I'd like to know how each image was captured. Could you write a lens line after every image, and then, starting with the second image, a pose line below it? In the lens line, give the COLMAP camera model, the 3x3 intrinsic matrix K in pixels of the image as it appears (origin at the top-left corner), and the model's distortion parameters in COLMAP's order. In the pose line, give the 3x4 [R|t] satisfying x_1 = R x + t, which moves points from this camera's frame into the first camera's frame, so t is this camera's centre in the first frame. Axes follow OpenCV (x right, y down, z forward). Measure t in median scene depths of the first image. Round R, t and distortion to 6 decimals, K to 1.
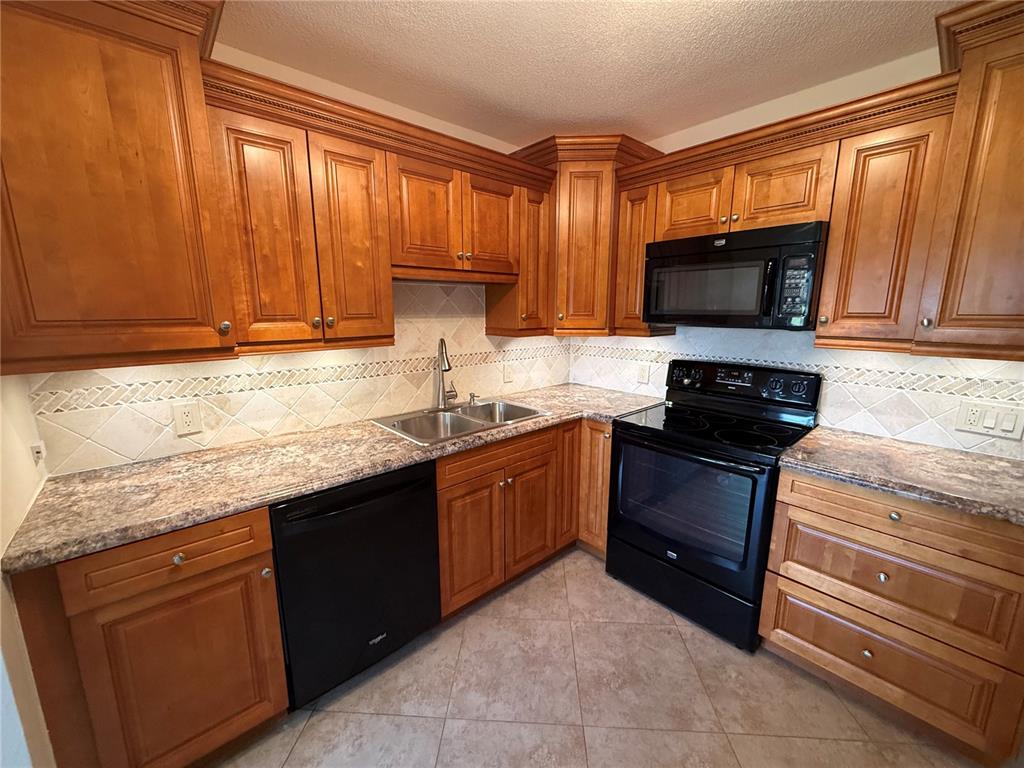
lens RADIAL K [[407.5, 0, 509.9], [0, 407.5, 383.7], [0, 0, 1]] dist [-0.001025, -0.000702]
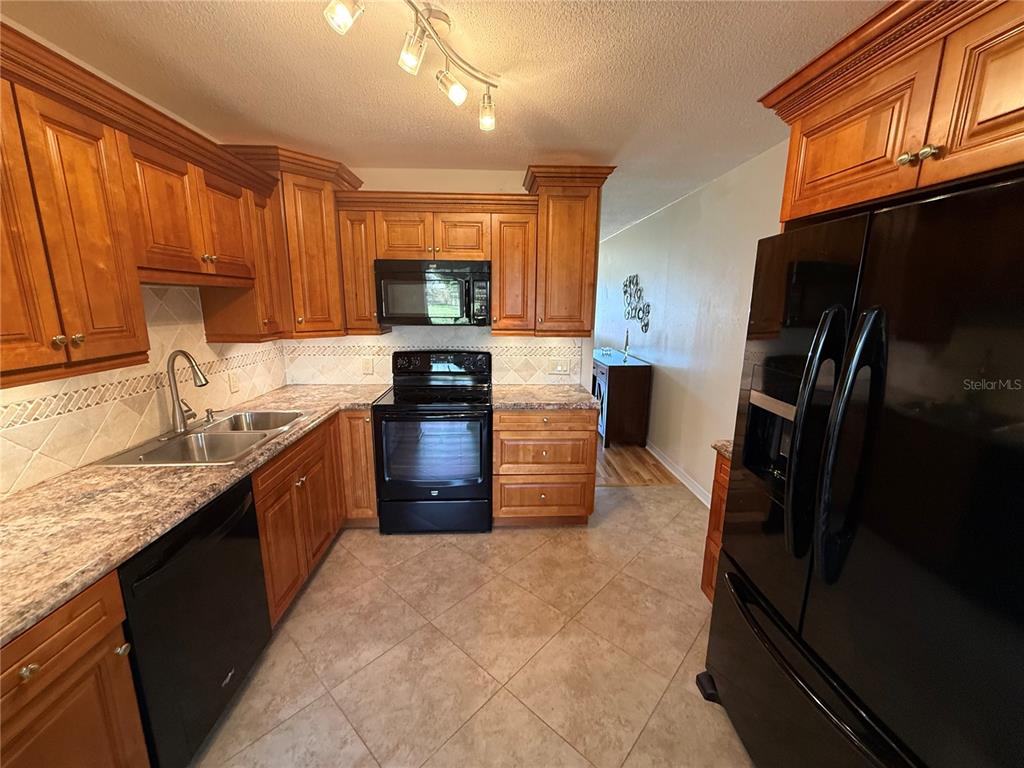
lens RADIAL K [[407.5, 0, 512.1], [0, 407.5, 383.8], [0, 0, 1]] dist [-0.001025, -0.000702]
pose [[0.630951, -0.147087, 0.761752, -0.458819], [0.133454, 0.987805, 0.080198, -0.018746], [-0.764259, 0.051058, 0.642885, -0.106878]]
